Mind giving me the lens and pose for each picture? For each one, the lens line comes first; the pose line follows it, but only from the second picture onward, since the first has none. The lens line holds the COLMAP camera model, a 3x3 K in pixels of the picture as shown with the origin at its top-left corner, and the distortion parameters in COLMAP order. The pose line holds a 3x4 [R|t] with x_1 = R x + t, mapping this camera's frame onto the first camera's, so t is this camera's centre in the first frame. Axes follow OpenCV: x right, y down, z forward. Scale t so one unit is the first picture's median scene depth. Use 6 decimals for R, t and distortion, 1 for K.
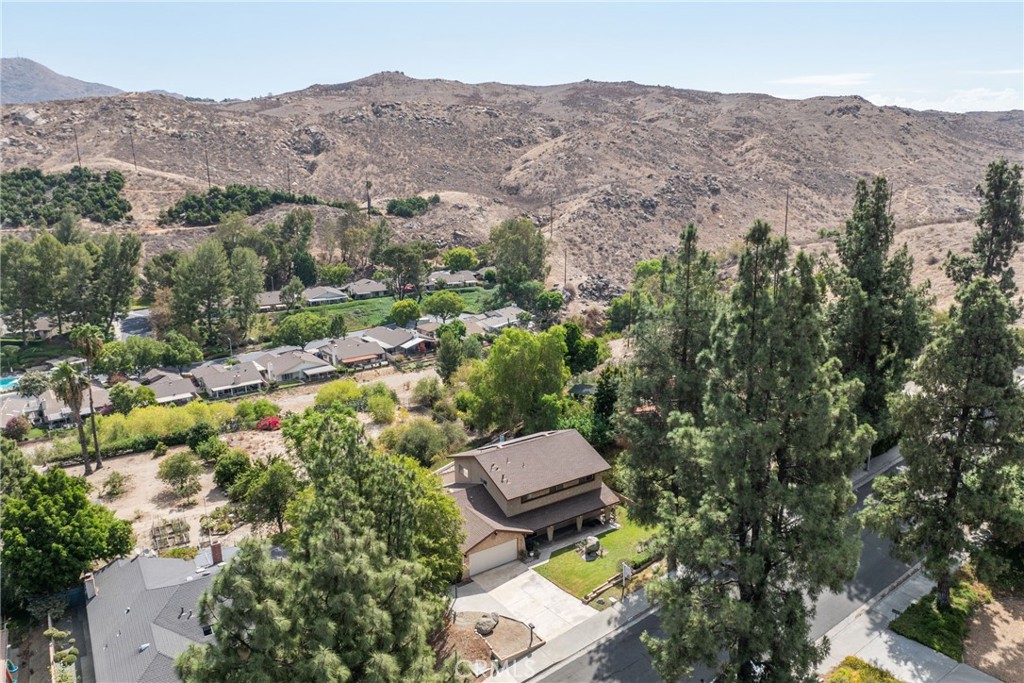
lens RADIAL K [[723.0, 0, 516.3], [0, 723.0, 338.4], [0, 0, 1]] dist [-0.040448, 0.009675]
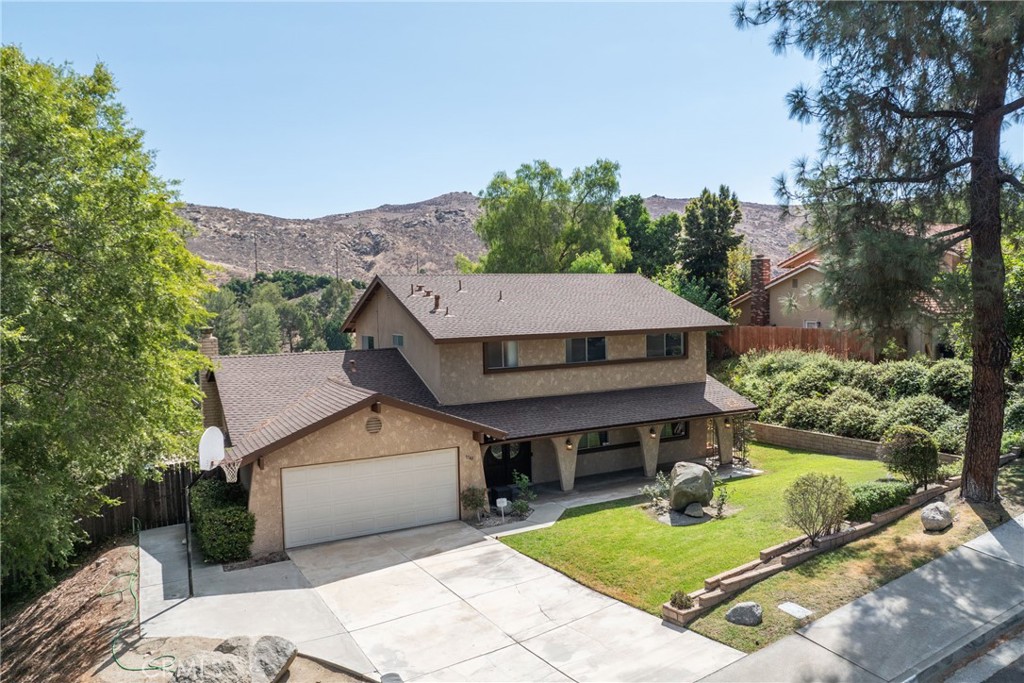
lens RADIAL K [[723.0, 0, 516.3], [0, 723.0, 338.4], [0, 0, 1]] dist [-0.040448, 0.009675]
pose [[0.995155, -0.006807, -0.098081, 0.010146], [-0.011653, 0.982403, -0.186409, 0.048415], [0.097624, 0.186649, 0.977564, 0.112815]]
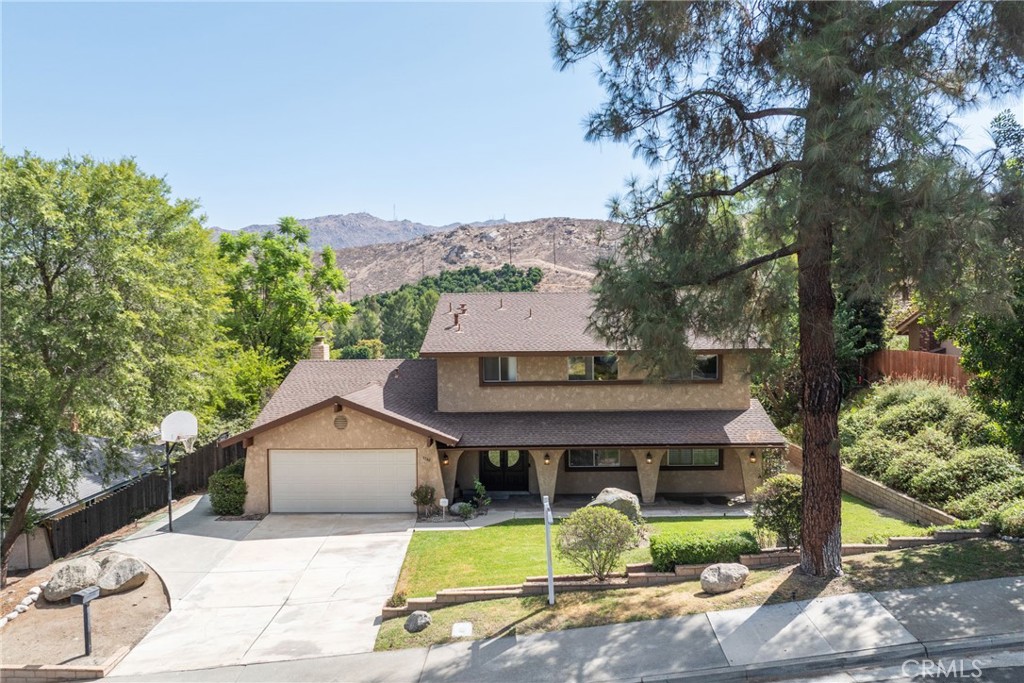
lens RADIAL K [[723.0, 0, 516.3], [0, 723.0, 338.4], [0, 0, 1]] dist [-0.040448, 0.009675]
pose [[0.818290, 0.018006, -0.574524, 0.042908], [-0.132341, 0.978559, -0.157823, 0.045750], [0.559363, 0.205178, 0.803128, 0.120200]]
